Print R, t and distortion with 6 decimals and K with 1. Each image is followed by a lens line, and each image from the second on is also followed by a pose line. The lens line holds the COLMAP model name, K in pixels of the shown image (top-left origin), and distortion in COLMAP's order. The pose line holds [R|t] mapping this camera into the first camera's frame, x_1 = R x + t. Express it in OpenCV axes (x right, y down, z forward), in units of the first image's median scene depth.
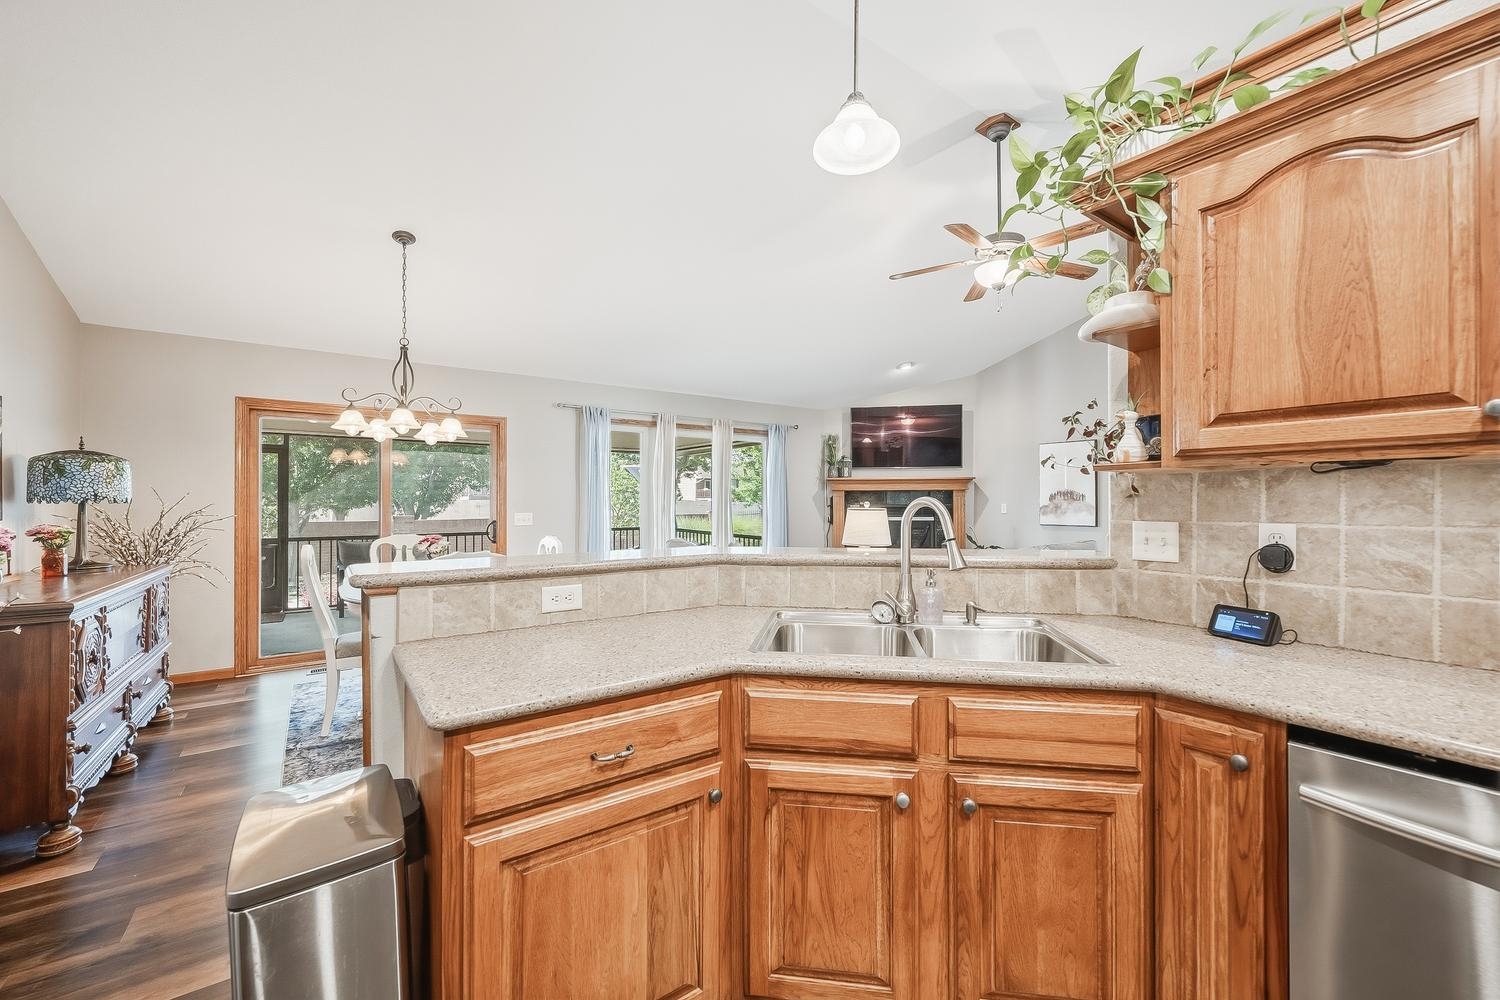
lens RADIAL K [[593.2, 0, 748.0], [0, 593.2, 499.2], [0, 0, 1]] dist [-0.001225, 0.000092]
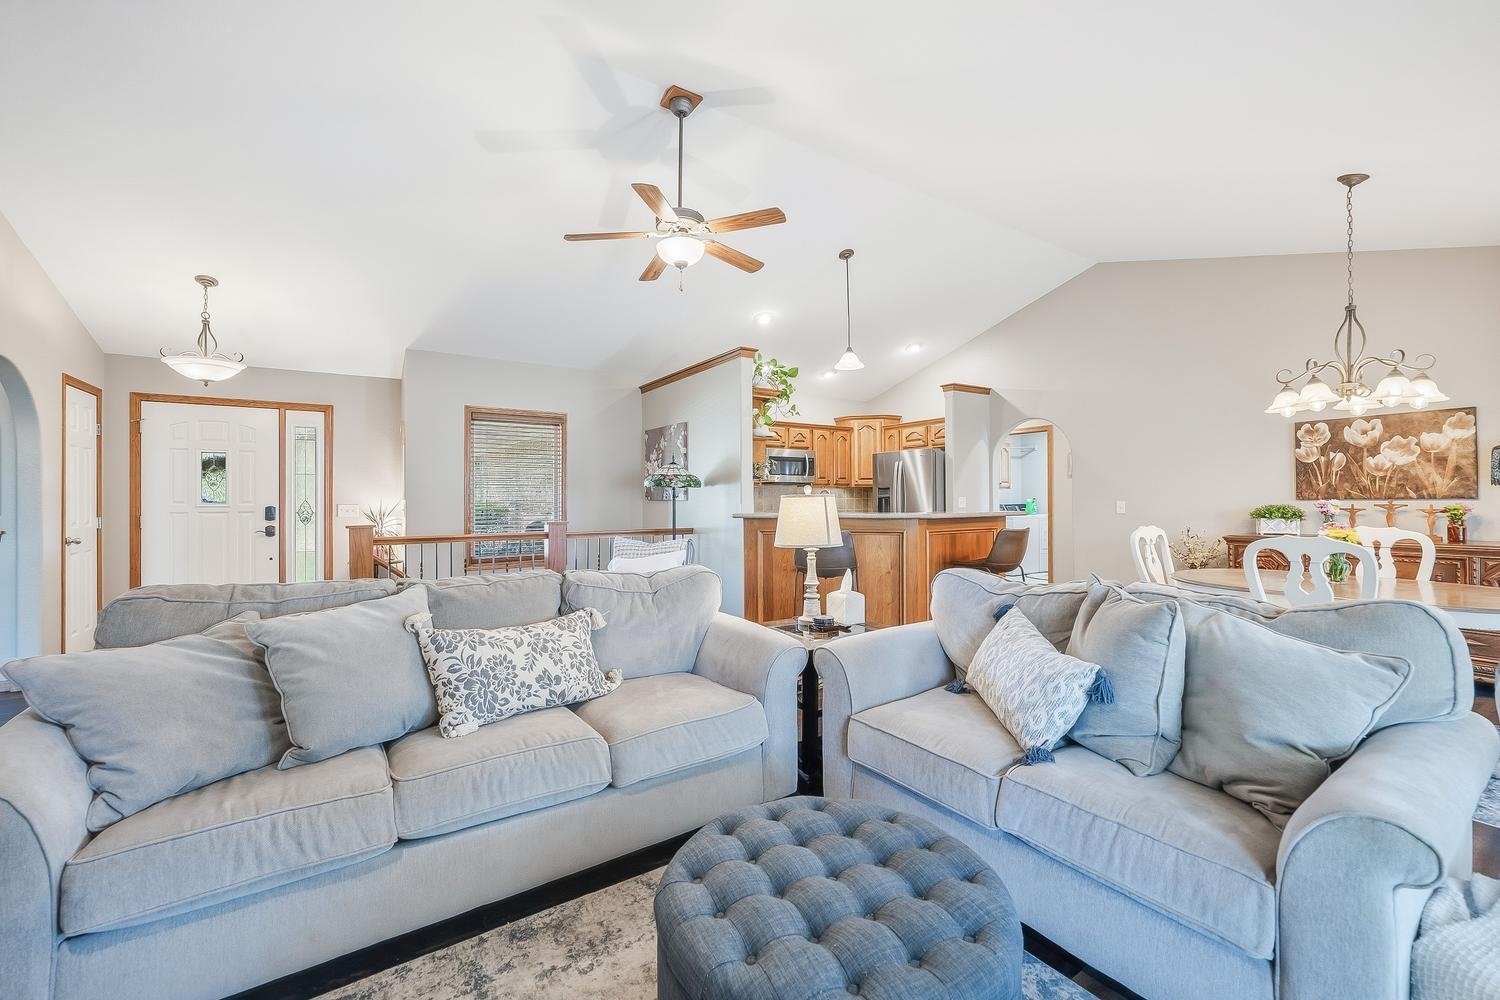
lens RADIAL K [[606.9, 0, 745.0], [0, 606.9, 497.3], [0, 0, 1]] dist [-0.002870, 0.000396]
pose [[-0.998718, 0.006251, 0.050238, 0.396497], [0.005887, 0.999955, -0.007384, 0.040049], [-0.050282, -0.007079, -0.998710, 2.870495]]
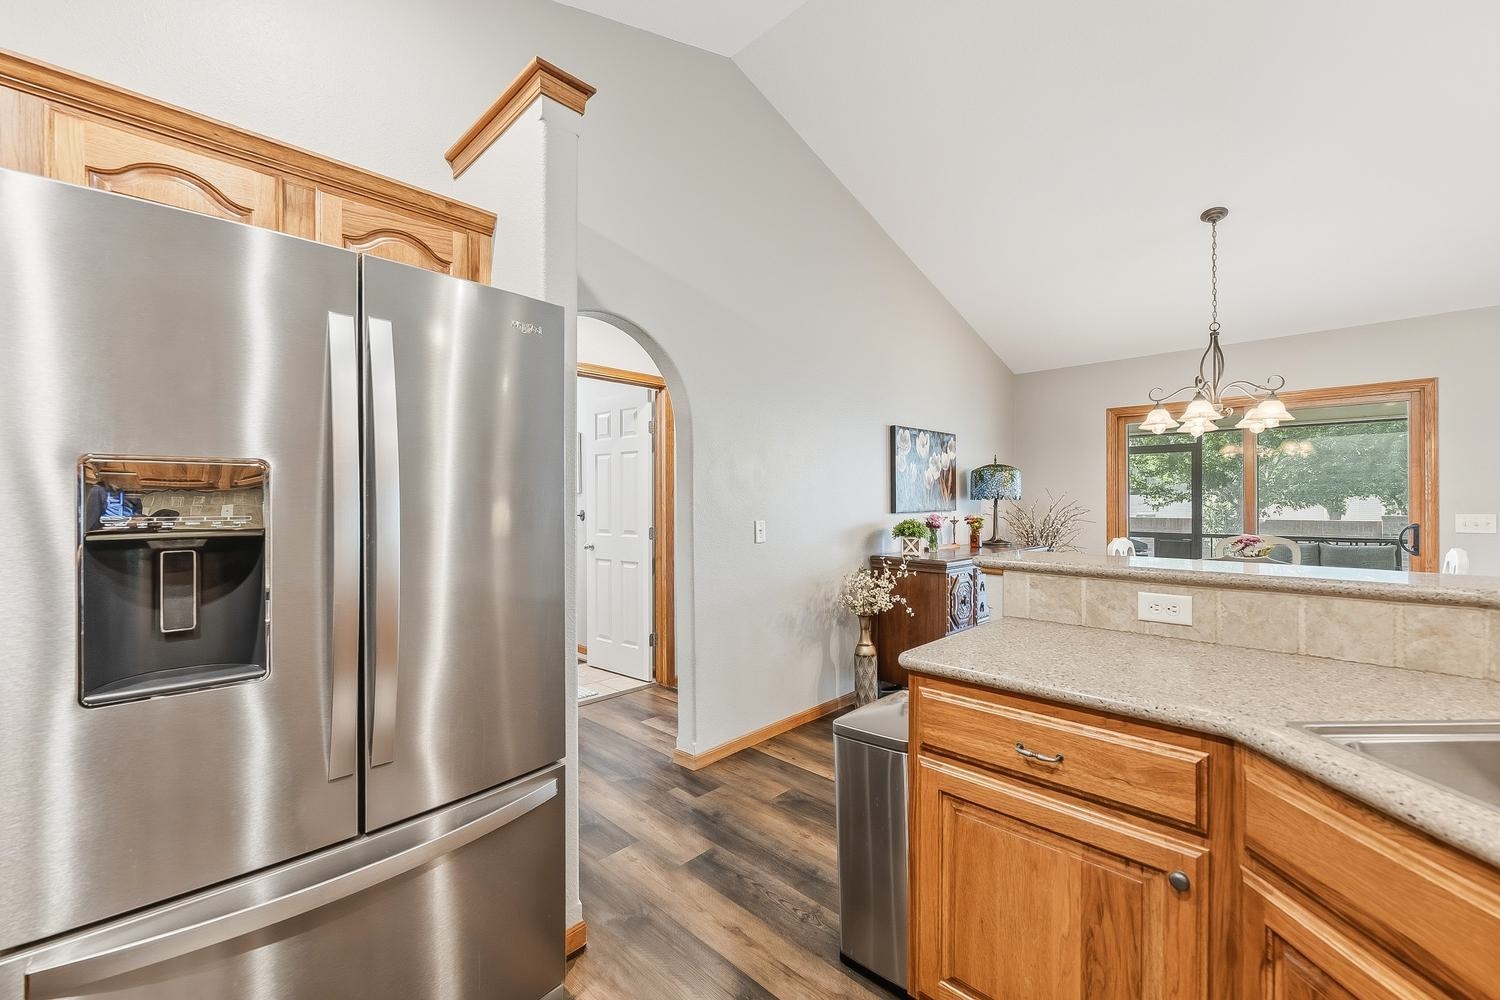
lens RADIAL K [[606.3, 0, 751.0], [0, 606.3, 494.1], [0, 0, 1]] dist [-0.001949, -0.000006]
pose [[0.179307, -0.008747, -0.983754, 0.329957], [0.006881, 0.999947, -0.007637, -0.000171], [0.983769, -0.005399, 0.179358, 0.166757]]
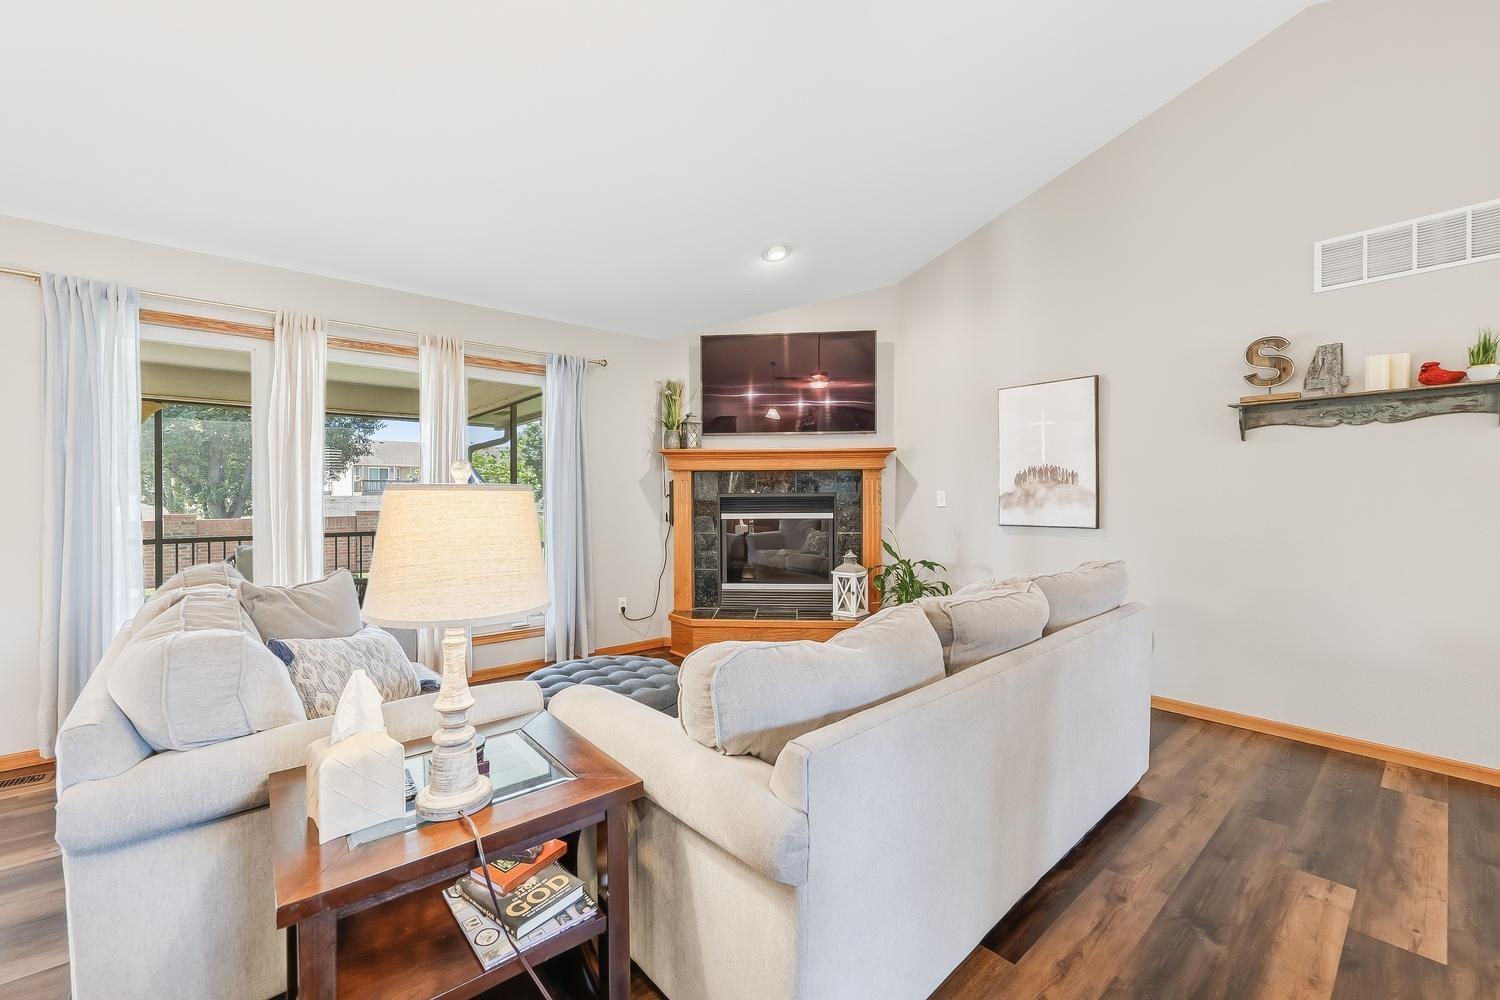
lens RADIAL K [[606.9, 0, 745.0], [0, 606.9, 497.3], [0, 0, 1]] dist [-0.002870, 0.000396]
pose [[0.996188, -0.002610, 0.087190, 0.508549], [0.002404, 0.999994, 0.002470, 0.036599], [-0.087196, -0.002251, 0.996189, 1.145395]]
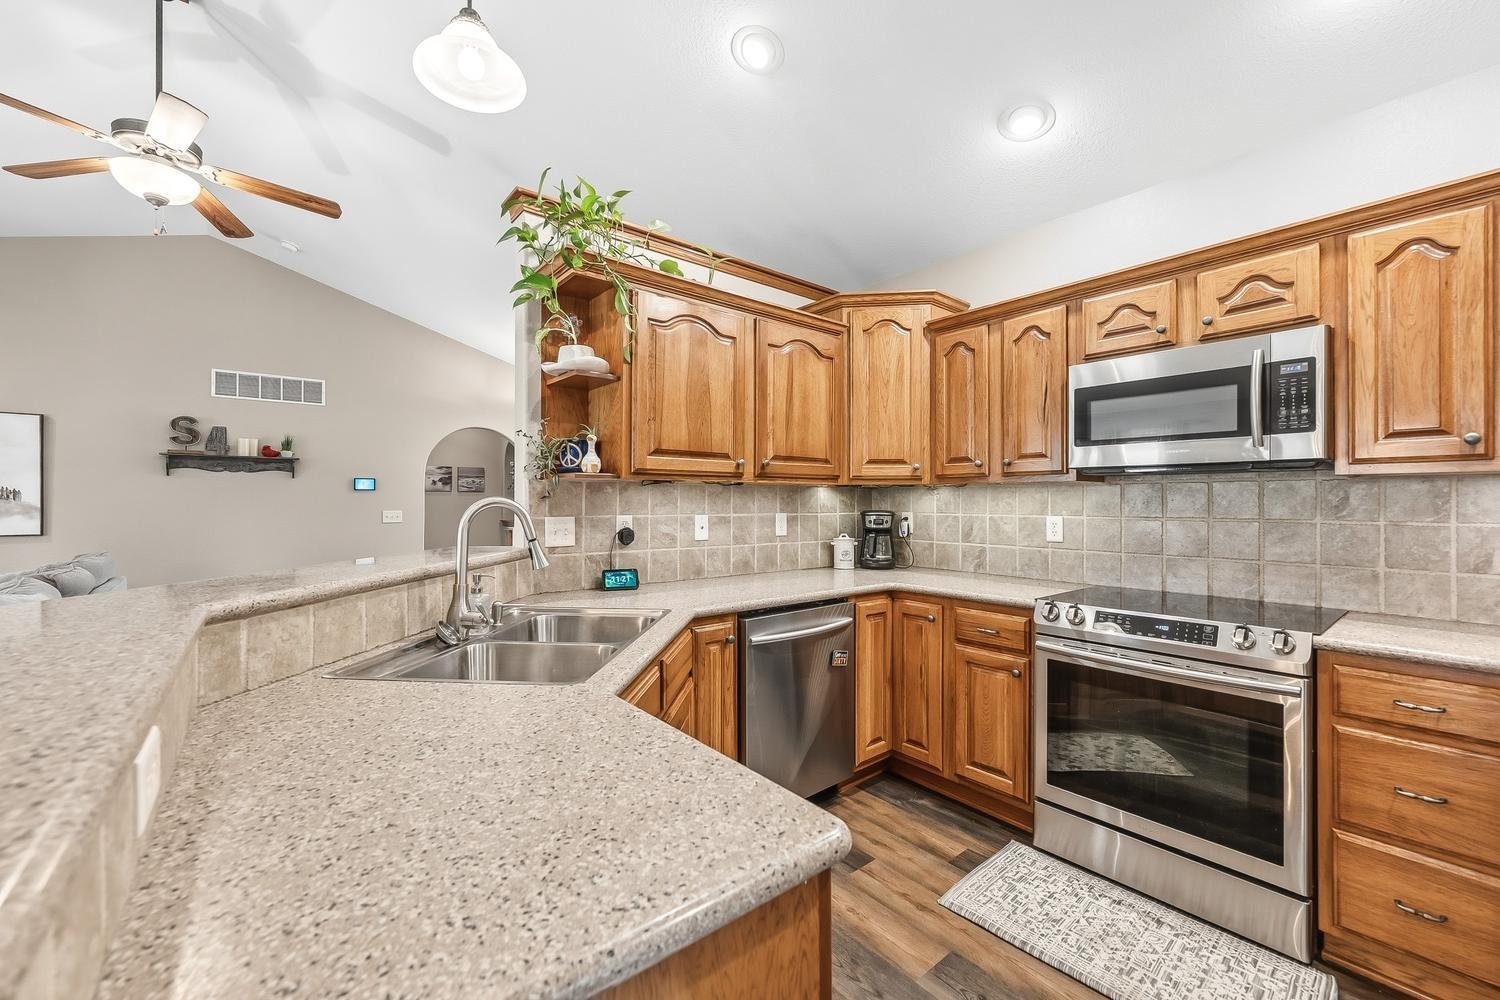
lens RADIAL K [[602.9, 0, 748.4], [0, 602.9, 501.0], [0, 0, 1]] dist [-0.001470, -0.000085]
pose [[-0.063006, 0.000823, 0.998013, -0.500609], [-0.005869, 0.999982, -0.001195, 0.000894], [-0.997996, -0.005932, -0.063000, 0.482727]]
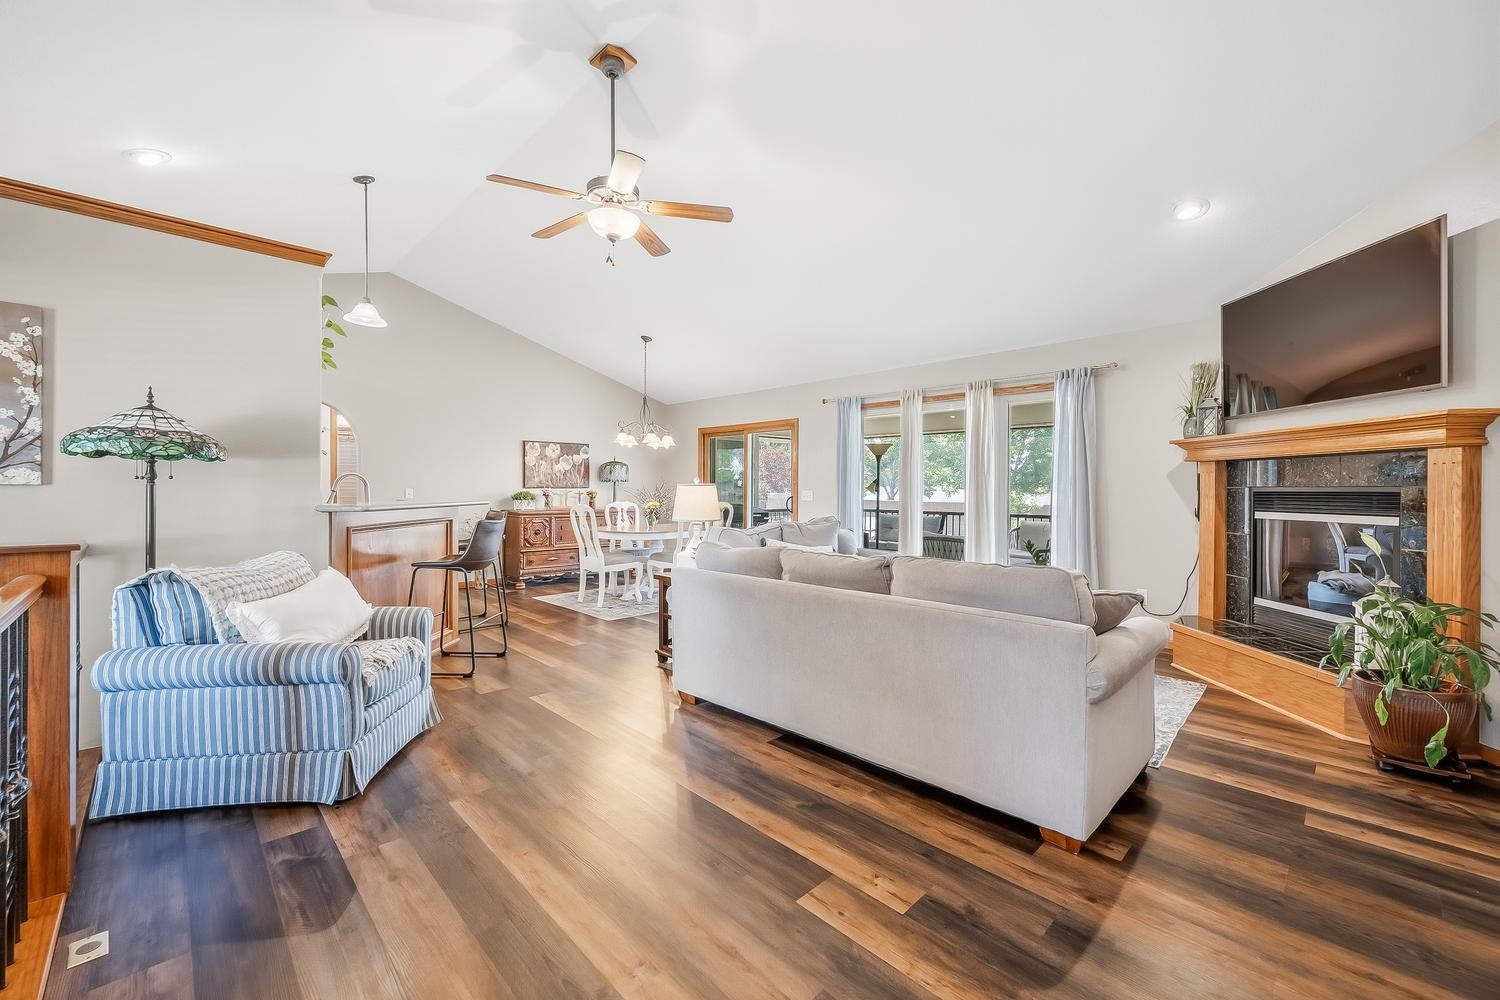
lens RADIAL K [[602.9, 0, 748.4], [0, 602.9, 501.0], [0, 0, 1]] dist [-0.001470, -0.000085]
pose [[0.146131, 0.023406, -0.988988, 2.004846], [-0.004243, 0.999726, 0.023033, 0.034681], [0.989256, 0.000831, 0.146190, 1.553476]]
